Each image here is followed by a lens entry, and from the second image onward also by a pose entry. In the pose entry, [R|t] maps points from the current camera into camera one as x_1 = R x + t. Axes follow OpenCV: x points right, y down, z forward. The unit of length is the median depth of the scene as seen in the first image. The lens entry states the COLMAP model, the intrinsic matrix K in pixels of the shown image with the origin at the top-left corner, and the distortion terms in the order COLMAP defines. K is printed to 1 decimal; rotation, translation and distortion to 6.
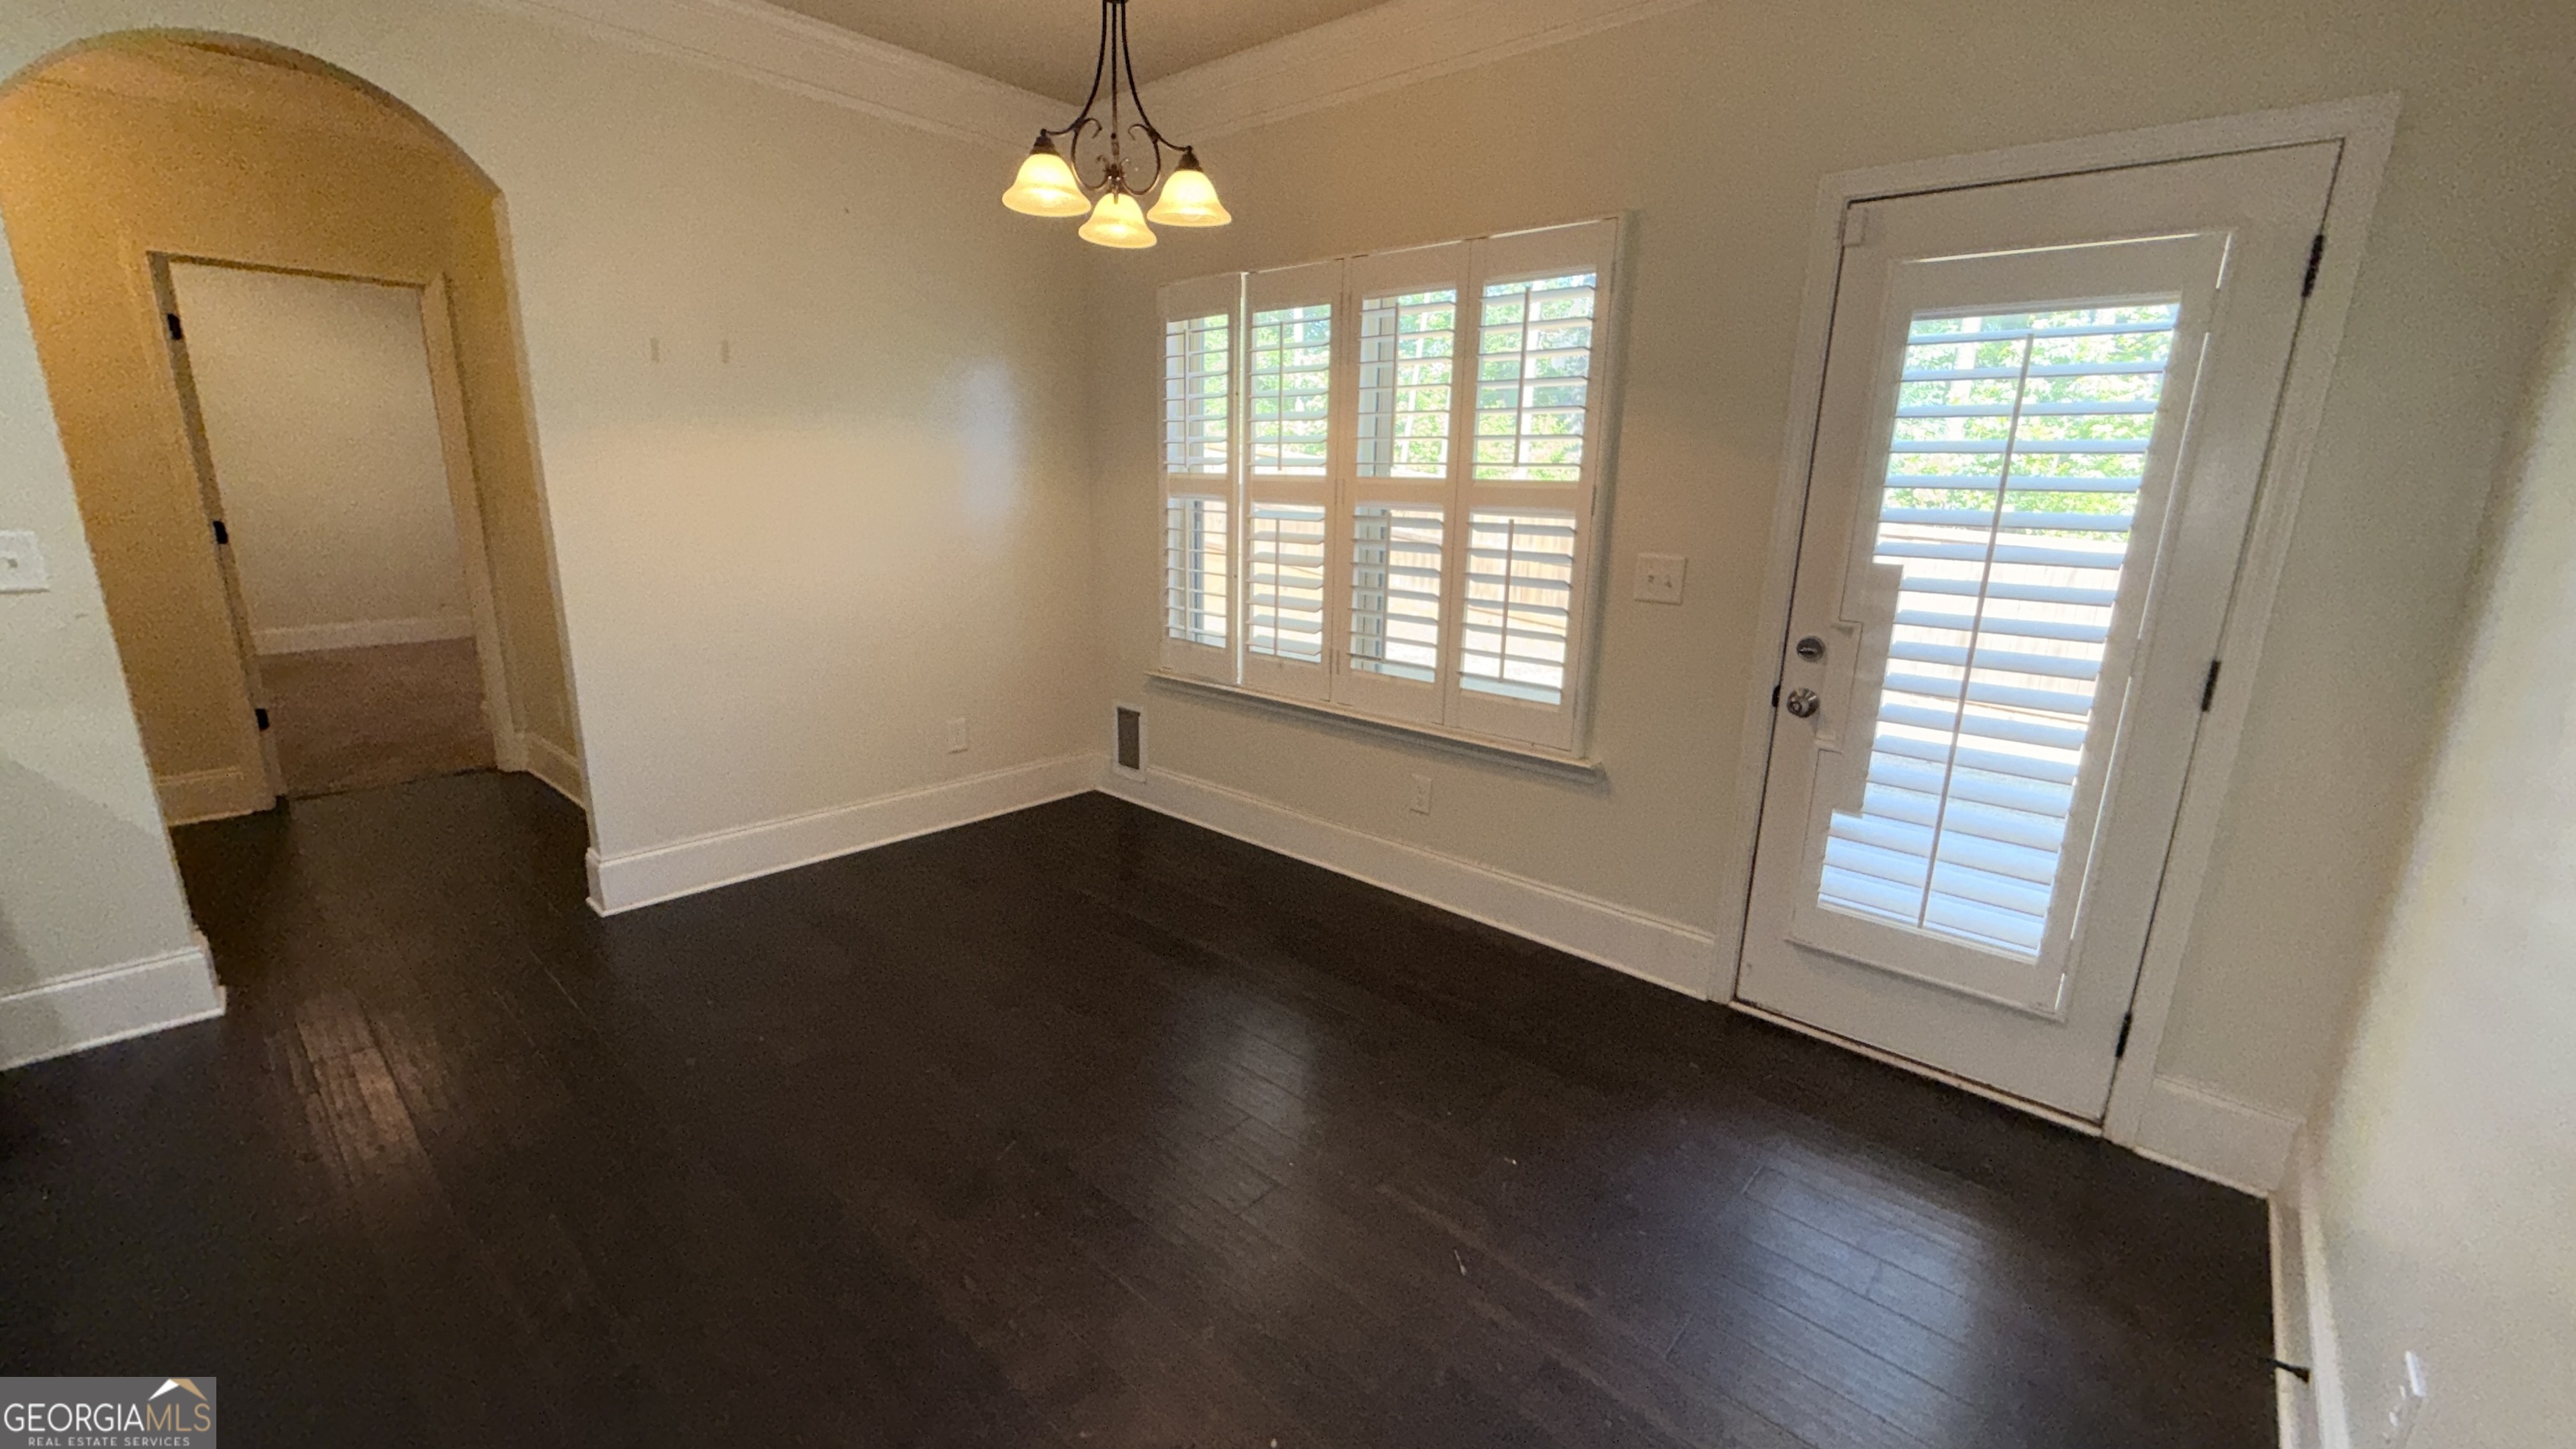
lens RADIAL K [[1029.3, 0, 1283.4], [0, 1029.3, 723.1], [0, 0, 1]] dist [0.000292, -0.000082]
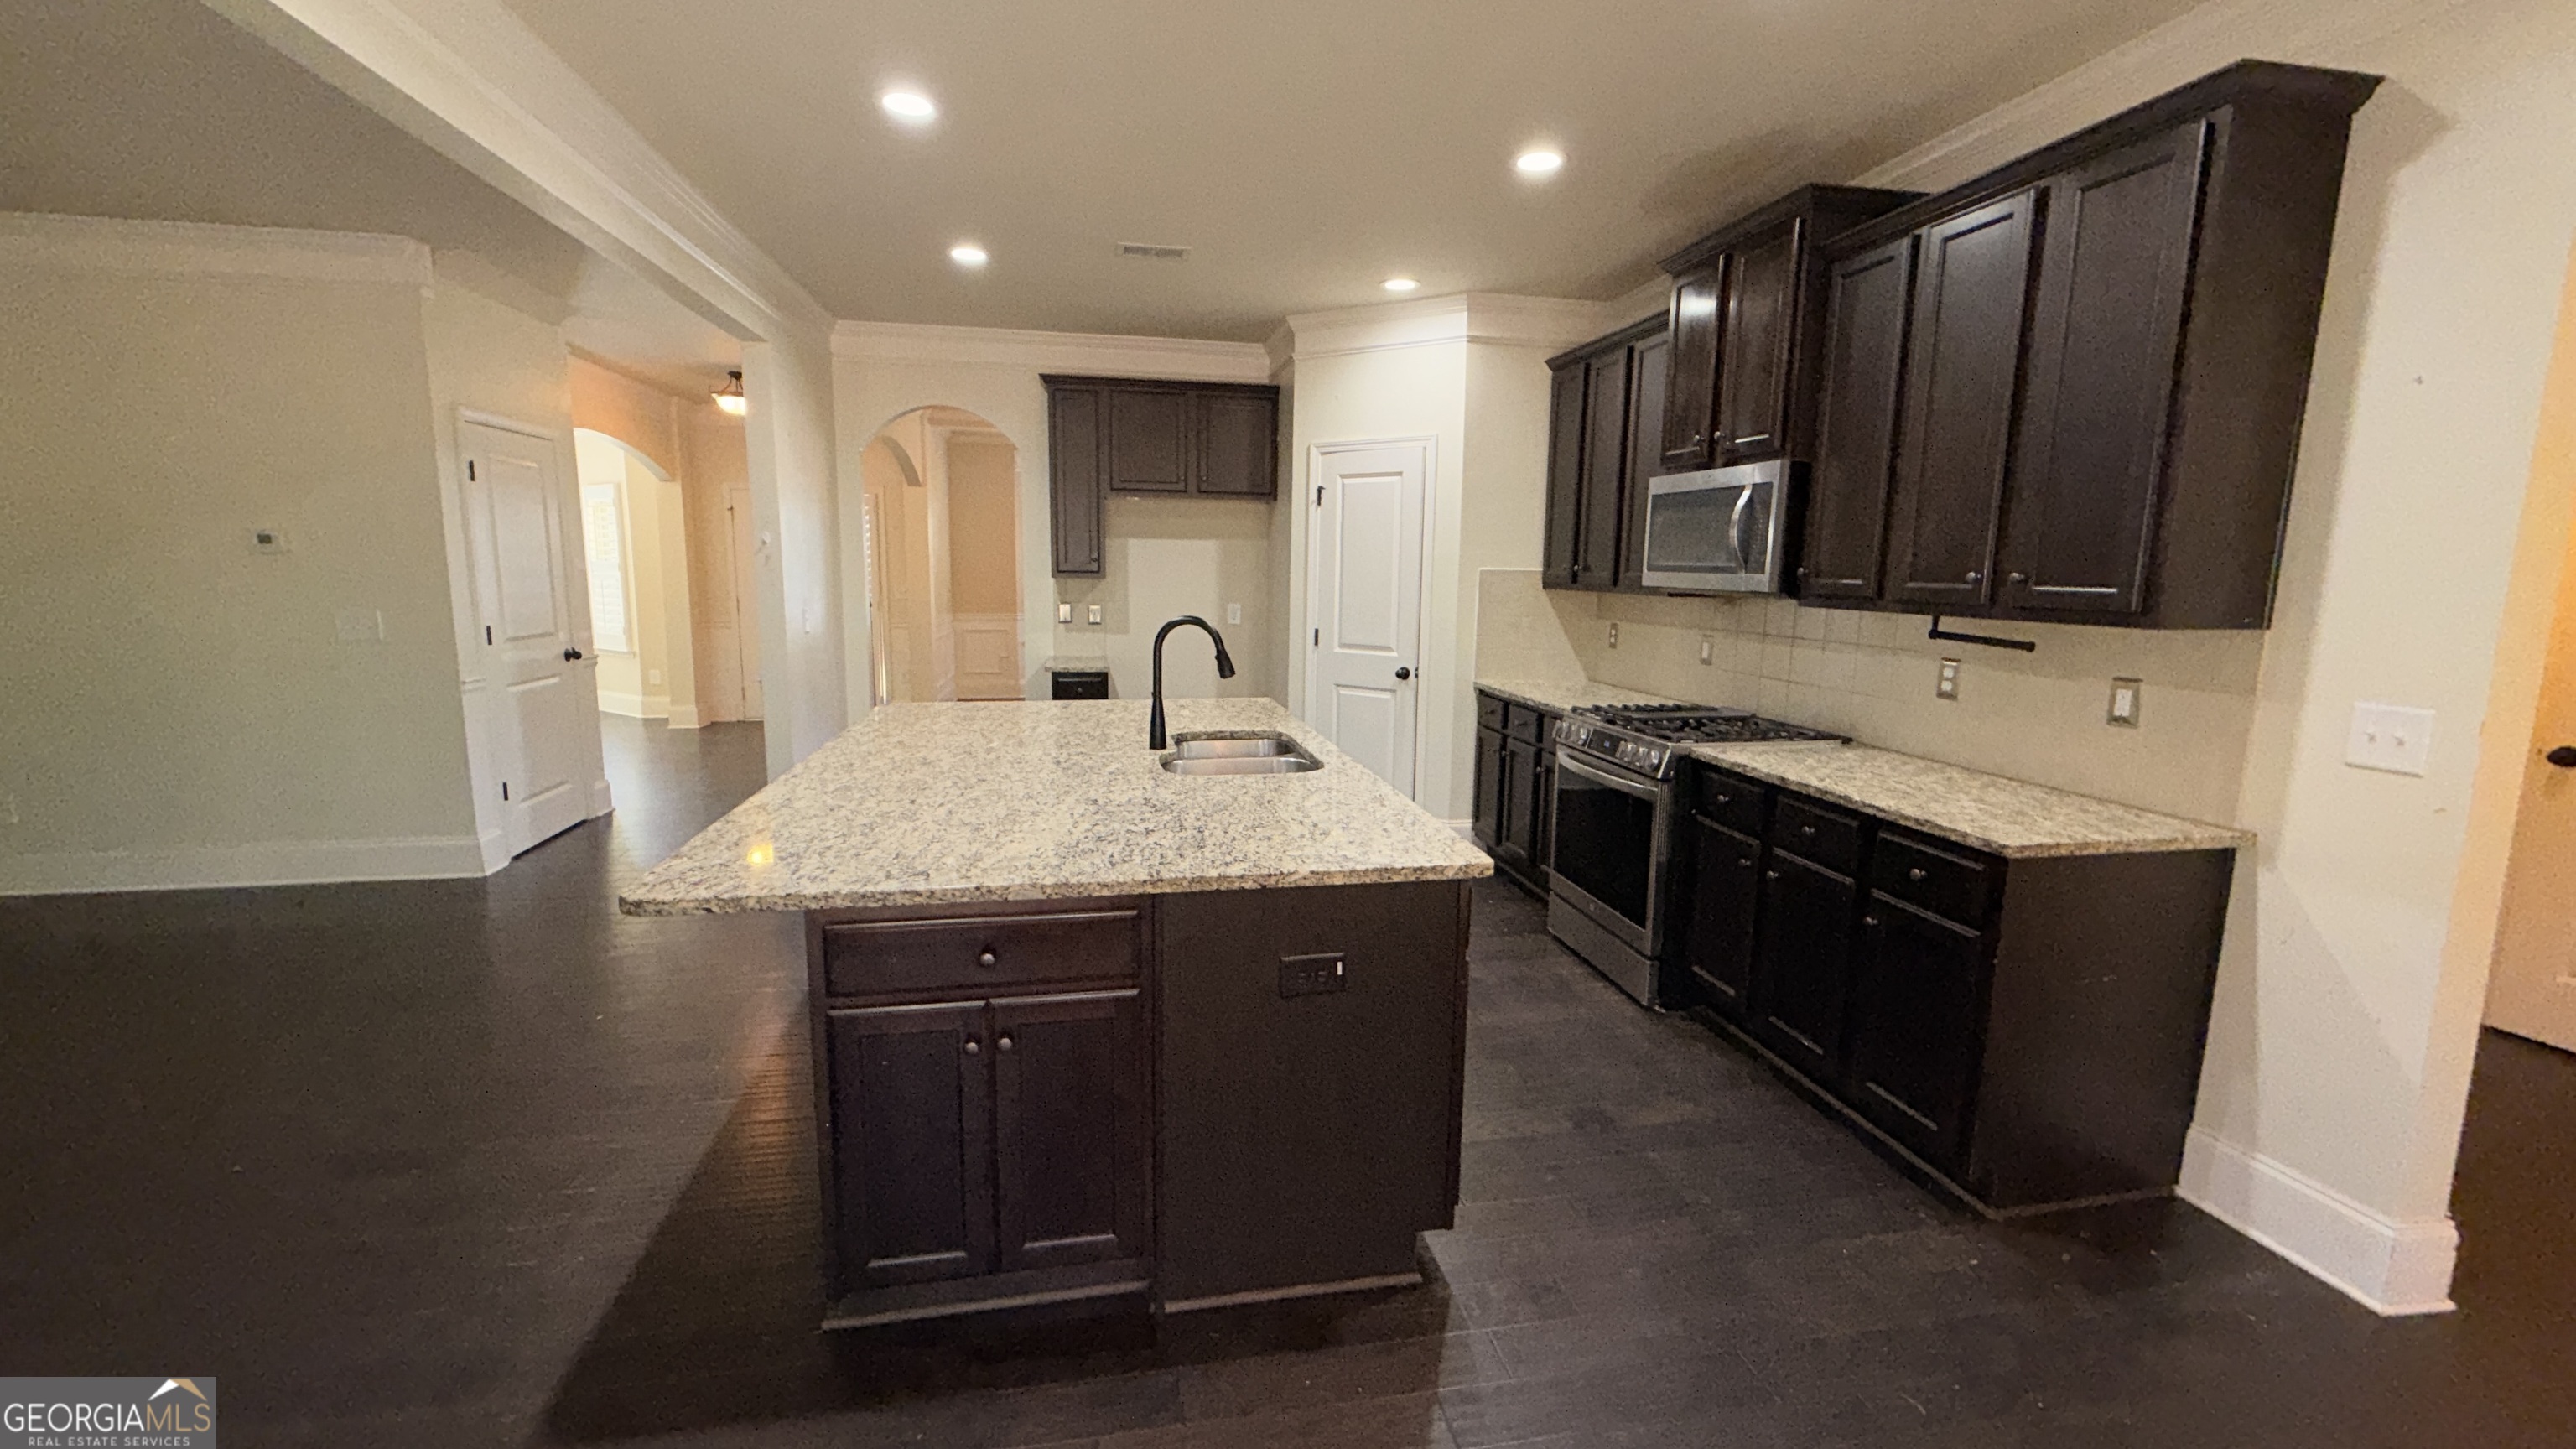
lens RADIAL K [[1029.3, 0, 1279.6], [0, 1029.3, 722.6], [0, 0, 1]] dist [0.000292, -0.000082]
pose [[-0.608306, 0.091441, -0.788418, 0.052702], [-0.216014, 0.936771, 0.275313, -0.134301], [0.763742, 0.337784, -0.550091, 0.476575]]
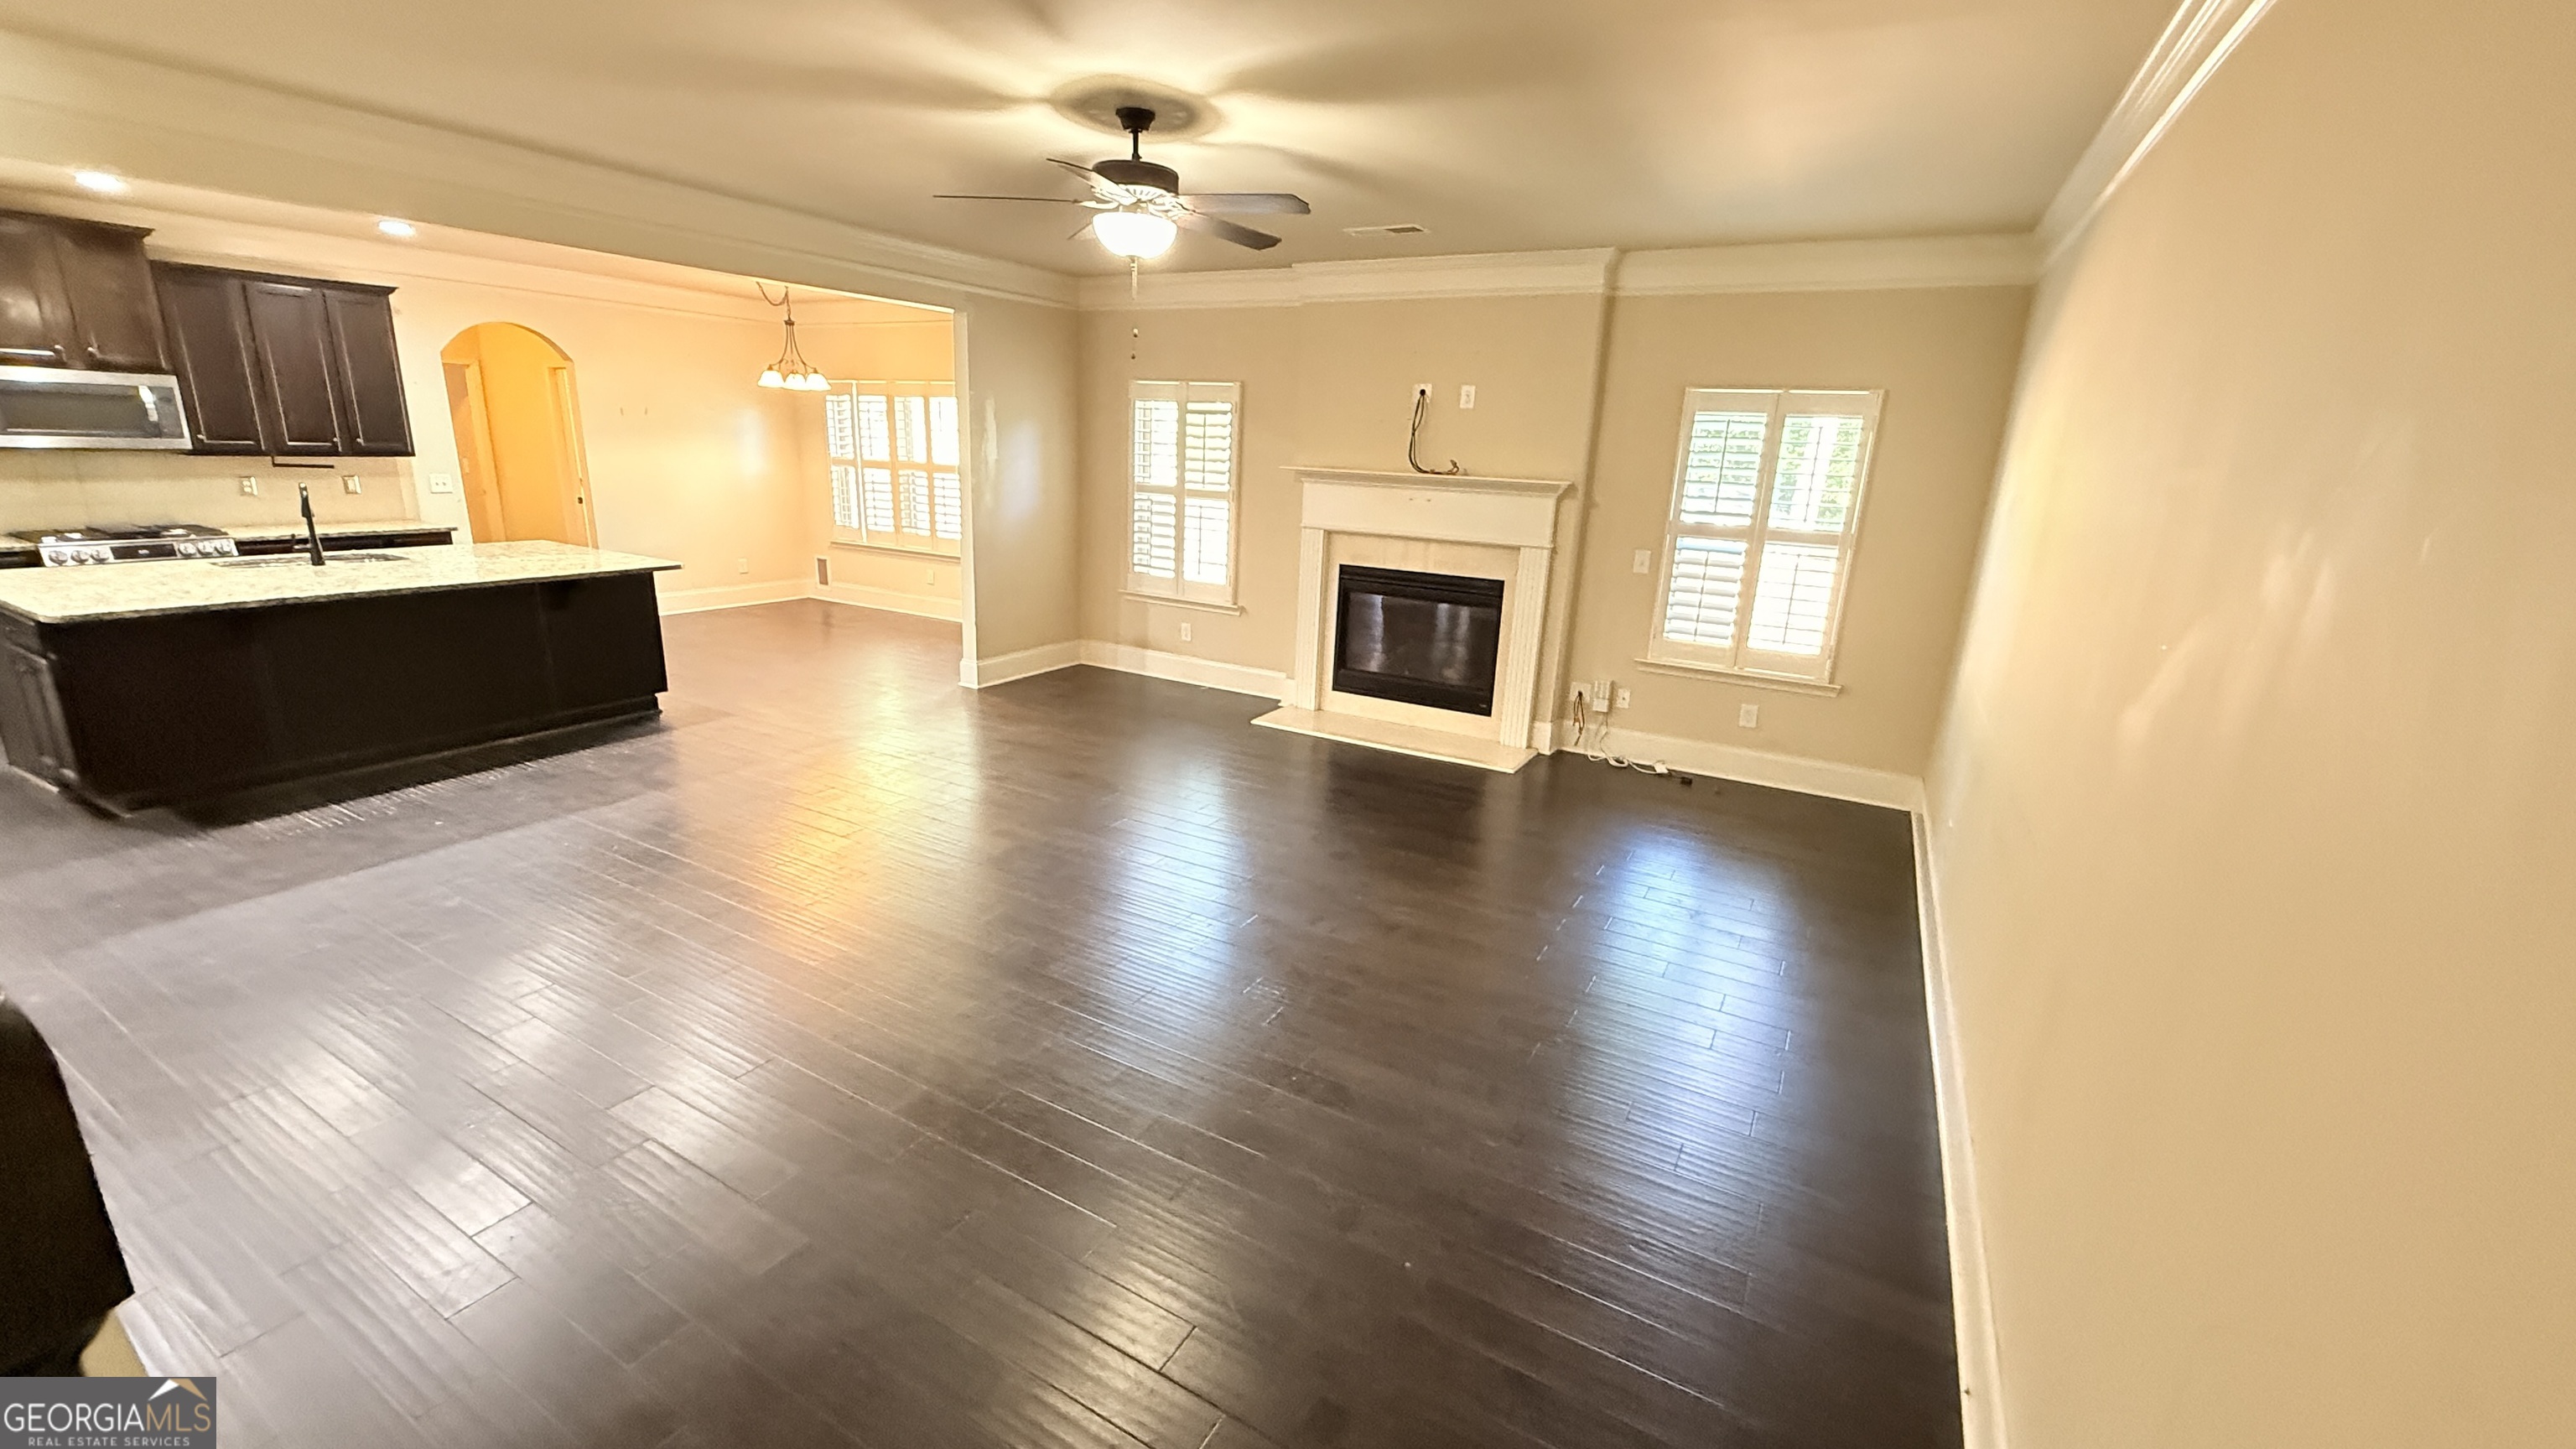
lens RADIAL K [[1029.3, 0, 1283.1], [0, 1029.3, 717.8], [0, 0, 1]] dist [0.000292, -0.000082]
pose [[0.977058, -0.038703, 0.209426, 0.460894], [0.032405, 0.998916, 0.033420, 0.380570], [-0.210492, -0.025867, 0.977253, -1.880810]]
